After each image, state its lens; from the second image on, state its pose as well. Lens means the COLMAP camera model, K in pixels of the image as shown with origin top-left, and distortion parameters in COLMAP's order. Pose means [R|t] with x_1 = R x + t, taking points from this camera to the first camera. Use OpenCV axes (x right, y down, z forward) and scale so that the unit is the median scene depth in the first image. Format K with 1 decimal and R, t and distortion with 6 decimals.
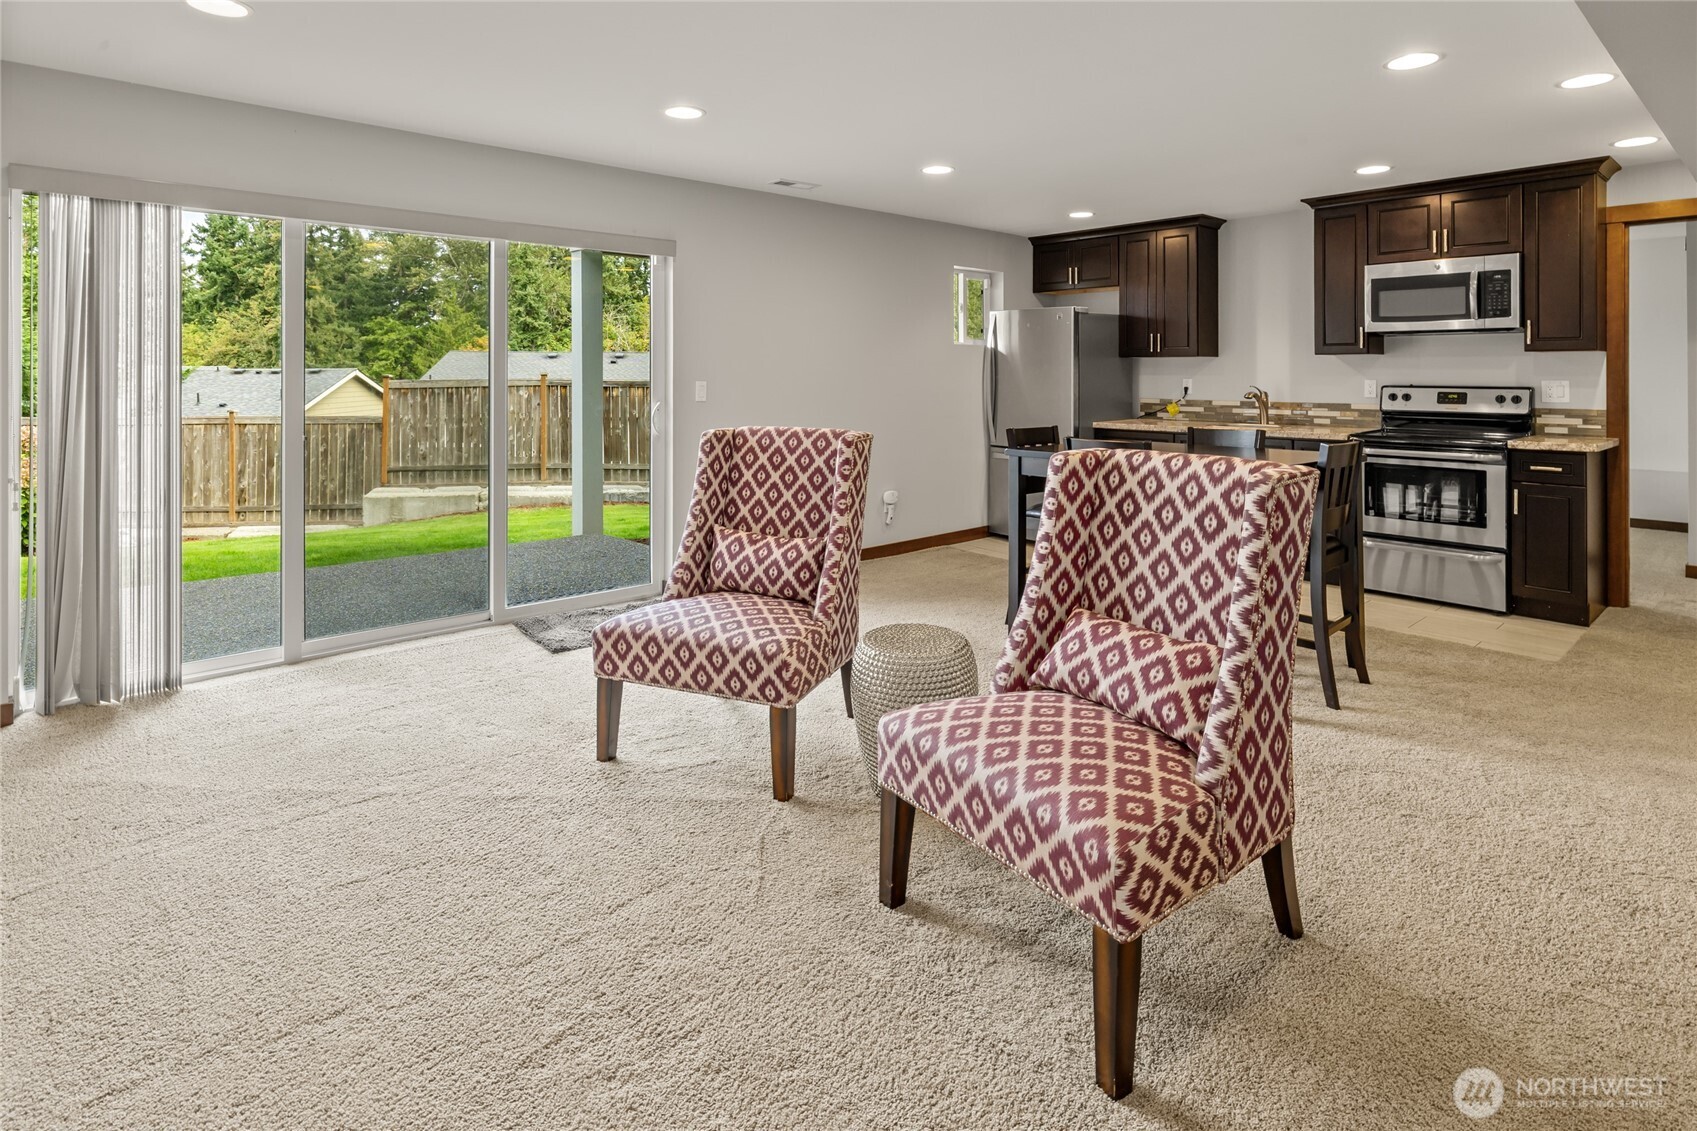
lens RADIAL K [[877.3, 0, 850.8], [0, 877.3, 381.3], [0, 0, 1]] dist [0.004751, -0.001910]
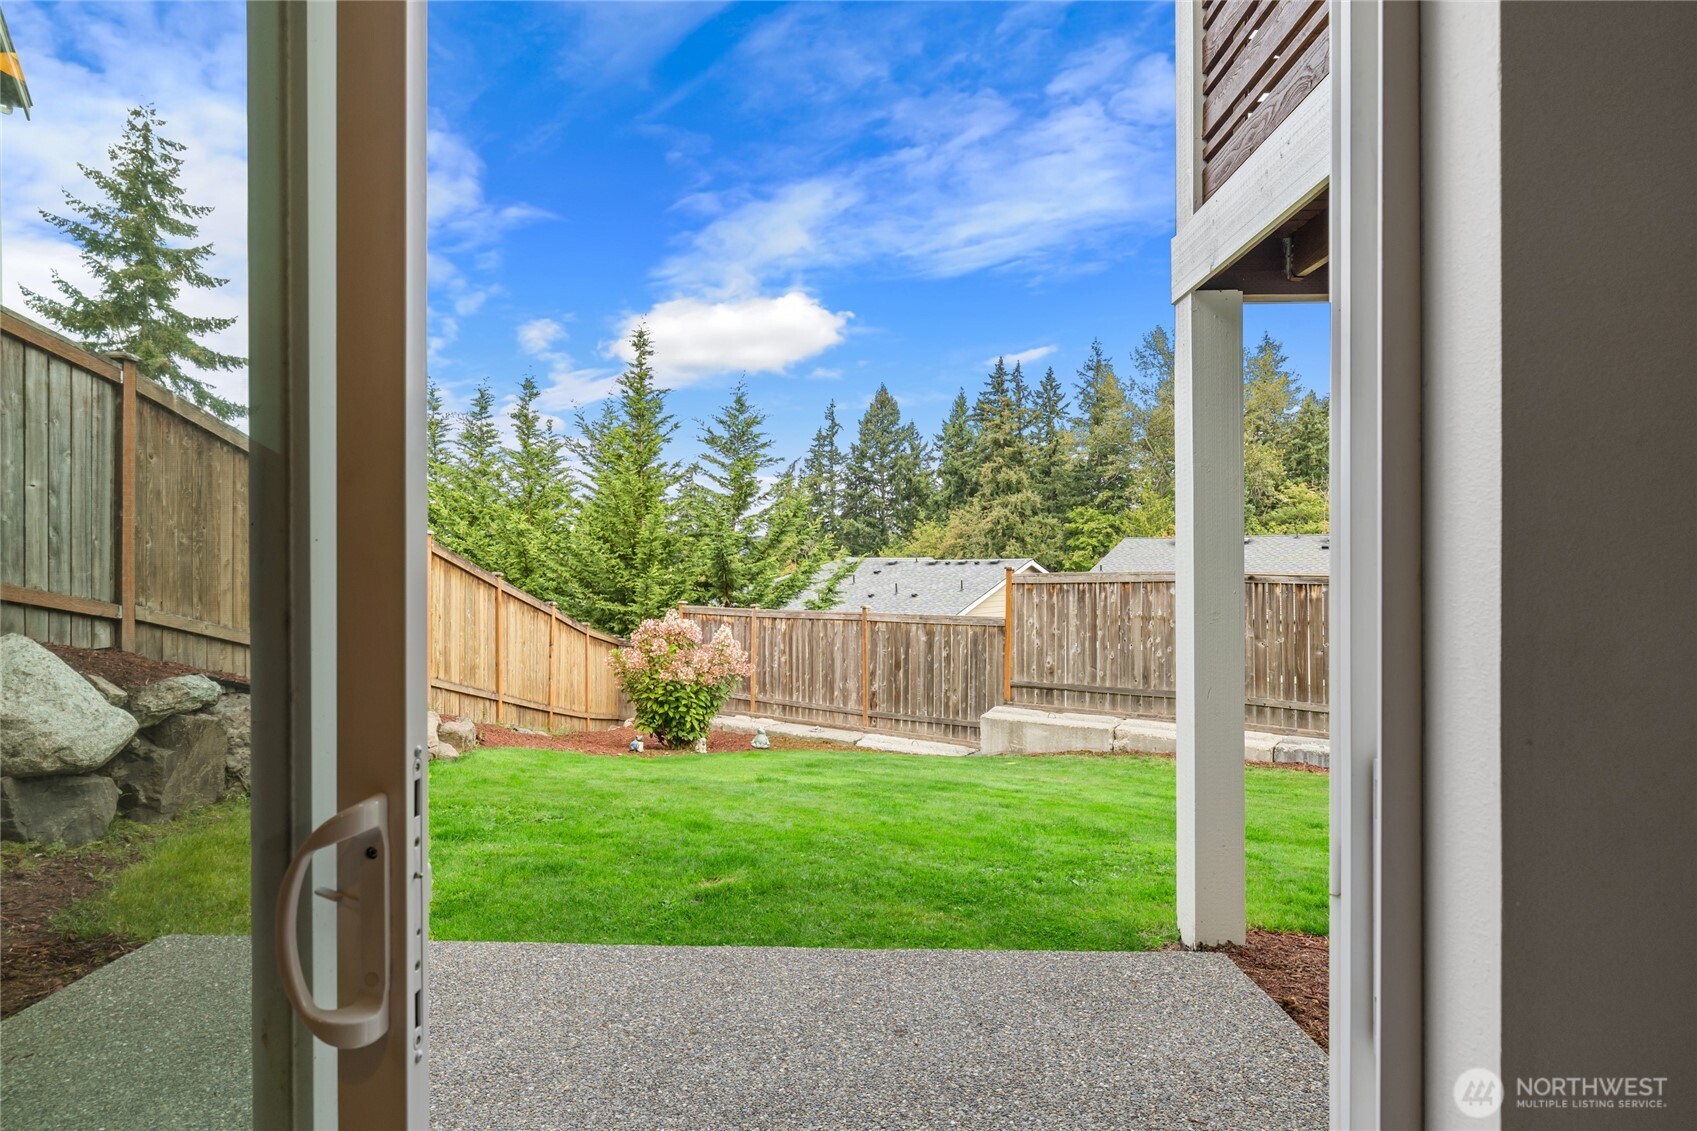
lens RADIAL K [[946.3, 0, 836.0], [0, 946.3, 555.9], [0, 0, 1]] dist [0.002940, 0.000003]
pose [[0.732959, -0.010037, -0.680199, -0.050252], [-0.000833, 0.999877, -0.015652, -0.003533], [0.680272, 0.012038, 0.732861, 0.244901]]
